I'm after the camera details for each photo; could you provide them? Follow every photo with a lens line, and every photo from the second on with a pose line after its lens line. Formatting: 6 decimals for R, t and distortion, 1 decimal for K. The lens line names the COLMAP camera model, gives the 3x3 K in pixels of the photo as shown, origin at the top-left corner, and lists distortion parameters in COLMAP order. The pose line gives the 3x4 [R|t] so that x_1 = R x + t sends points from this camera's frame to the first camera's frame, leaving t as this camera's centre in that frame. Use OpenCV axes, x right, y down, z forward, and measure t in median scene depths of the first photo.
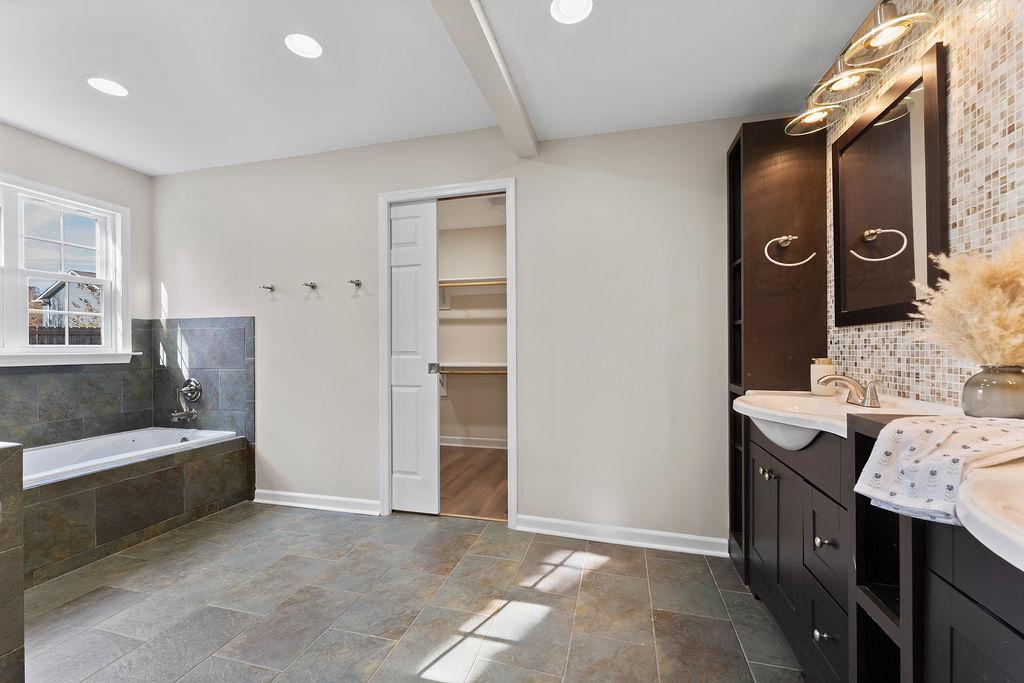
lens RADIAL K [[417.2, 0, 513.0], [0, 417.2, 344.2], [0, 0, 1]] dist [0.000021, -0.000070]
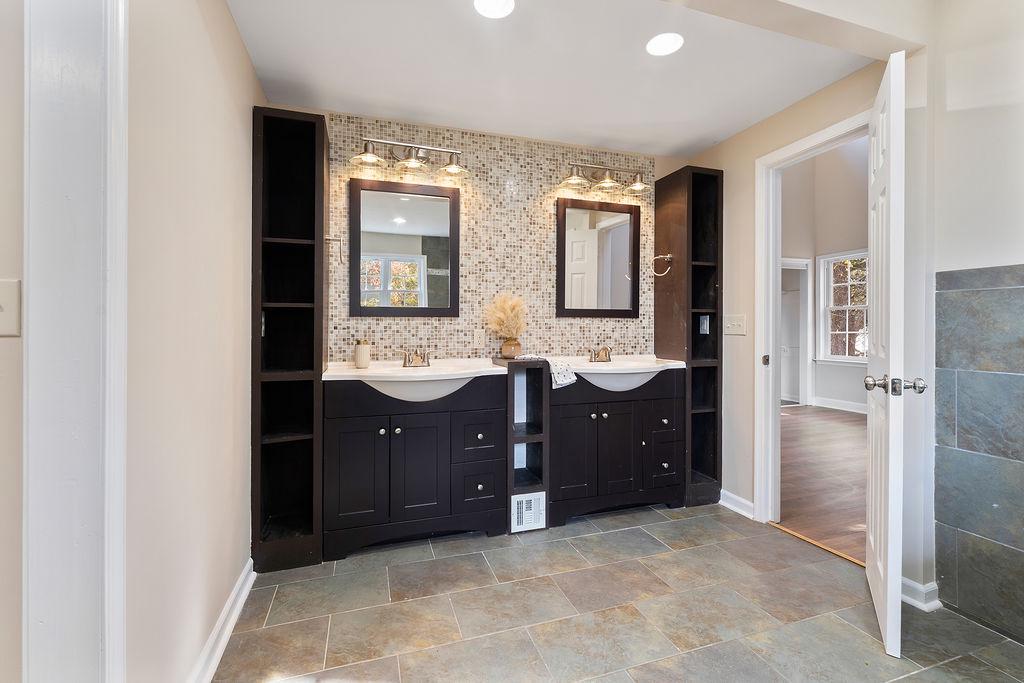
lens RADIAL K [[442.9, 0, 510.9], [0, 442.9, 331.4], [0, 0, 1]] dist [0.000617, 0.000027]
pose [[-0.542254, 0.004412, 0.840203, -0.846439], [-0.001560, 0.999979, -0.006258, 0.017355], [-0.840213, -0.004704, -0.542236, 1.658618]]
